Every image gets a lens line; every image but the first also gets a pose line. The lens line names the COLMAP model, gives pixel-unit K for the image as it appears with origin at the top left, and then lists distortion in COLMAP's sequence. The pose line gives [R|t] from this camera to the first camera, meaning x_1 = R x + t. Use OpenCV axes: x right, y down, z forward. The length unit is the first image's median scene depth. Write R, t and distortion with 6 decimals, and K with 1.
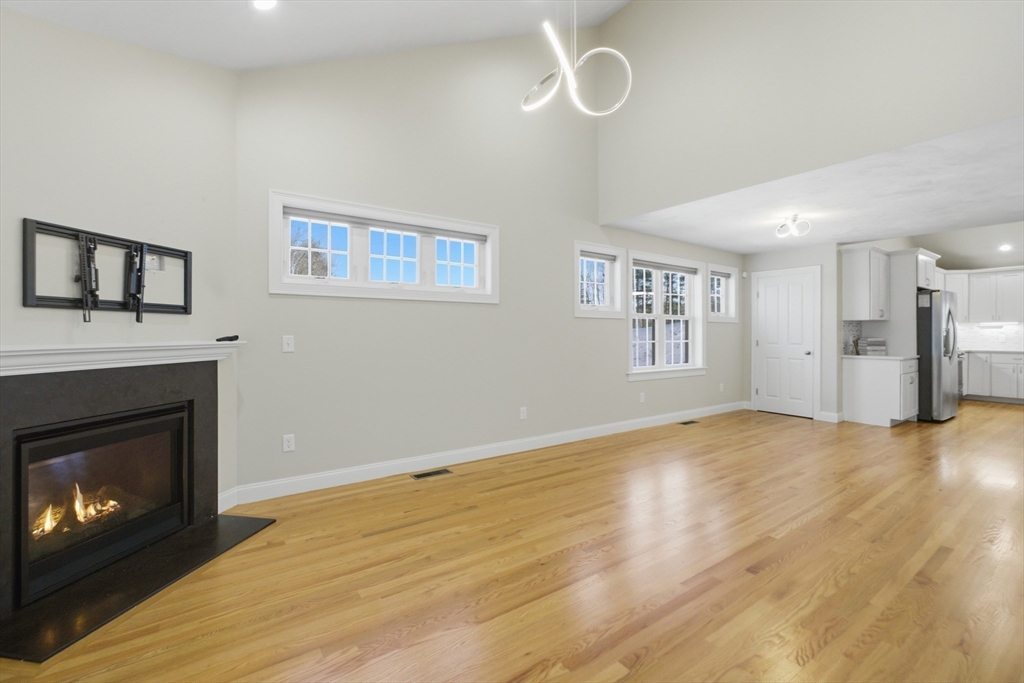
lens RADIAL K [[439.3, 0, 514.9], [0, 439.3, 334.5], [0, 0, 1]] dist [-0.003400, 0.000224]
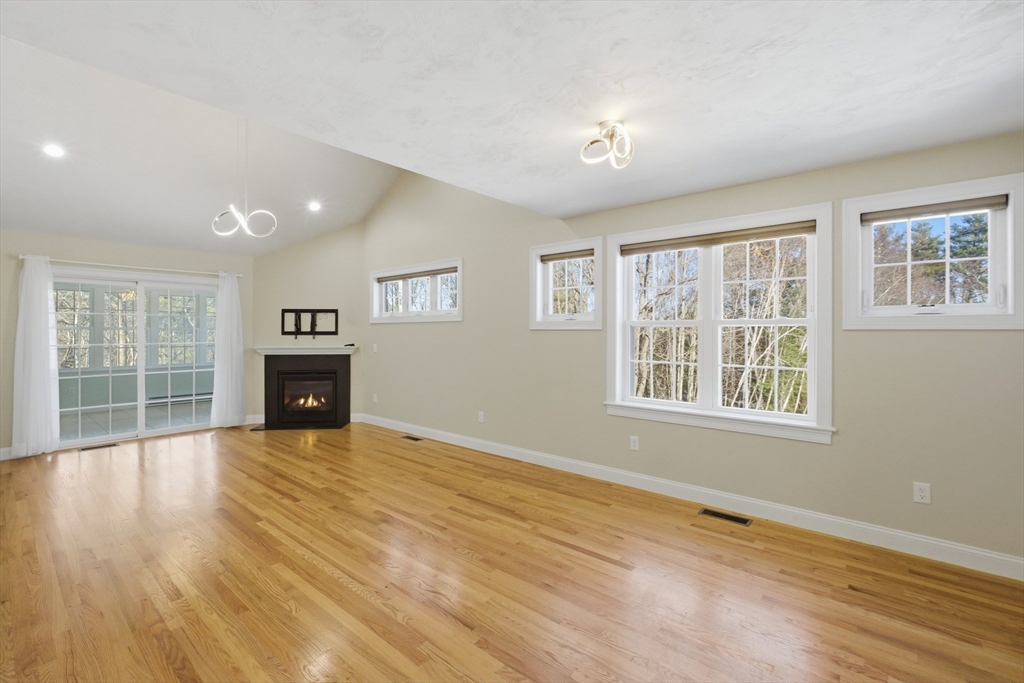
lens RADIAL K [[439.3, 0, 514.9], [0, 439.3, 334.5], [0, 0, 1]] dist [-0.003400, 0.000224]
pose [[0.252799, 0.001453, -0.967518, 2.027671], [-0.004124, 0.999991, 0.000424, -0.057053], [0.967510, 0.003883, 0.252803, 1.442686]]
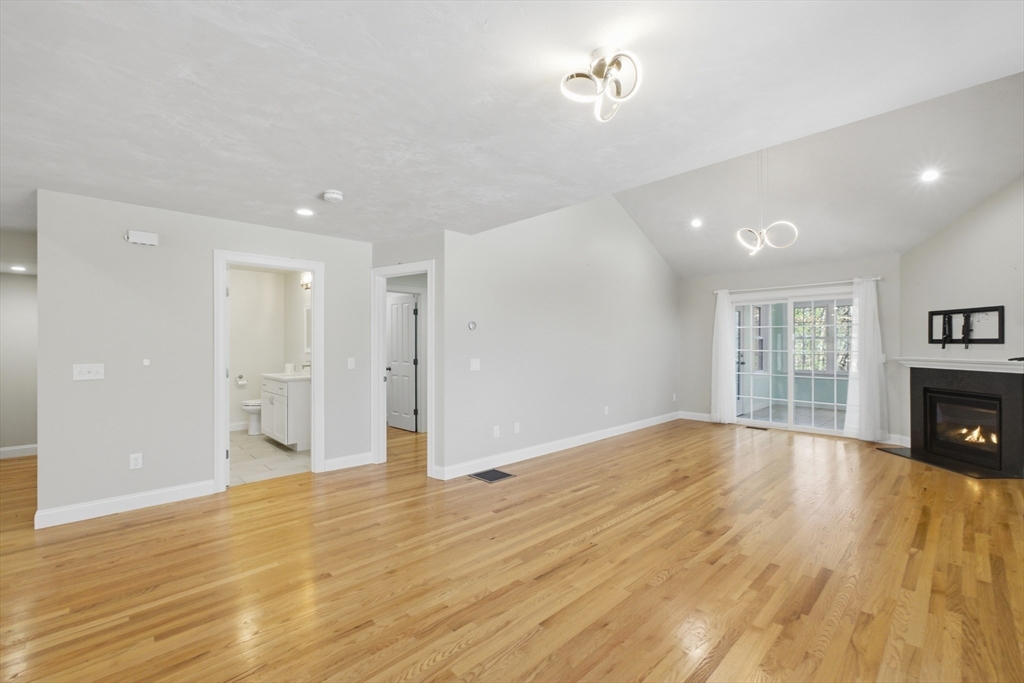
lens RADIAL K [[441.1, 0, 515.5], [0, 441.1, 346.4], [0, 0, 1]] dist [-0.006713, 0.000230]
pose [[-0.987696, -0.001394, -0.156382, 1.436577], [-0.003087, 0.999939, 0.010579, -0.050282], [0.156358, 0.010932, -0.987640, 2.527932]]
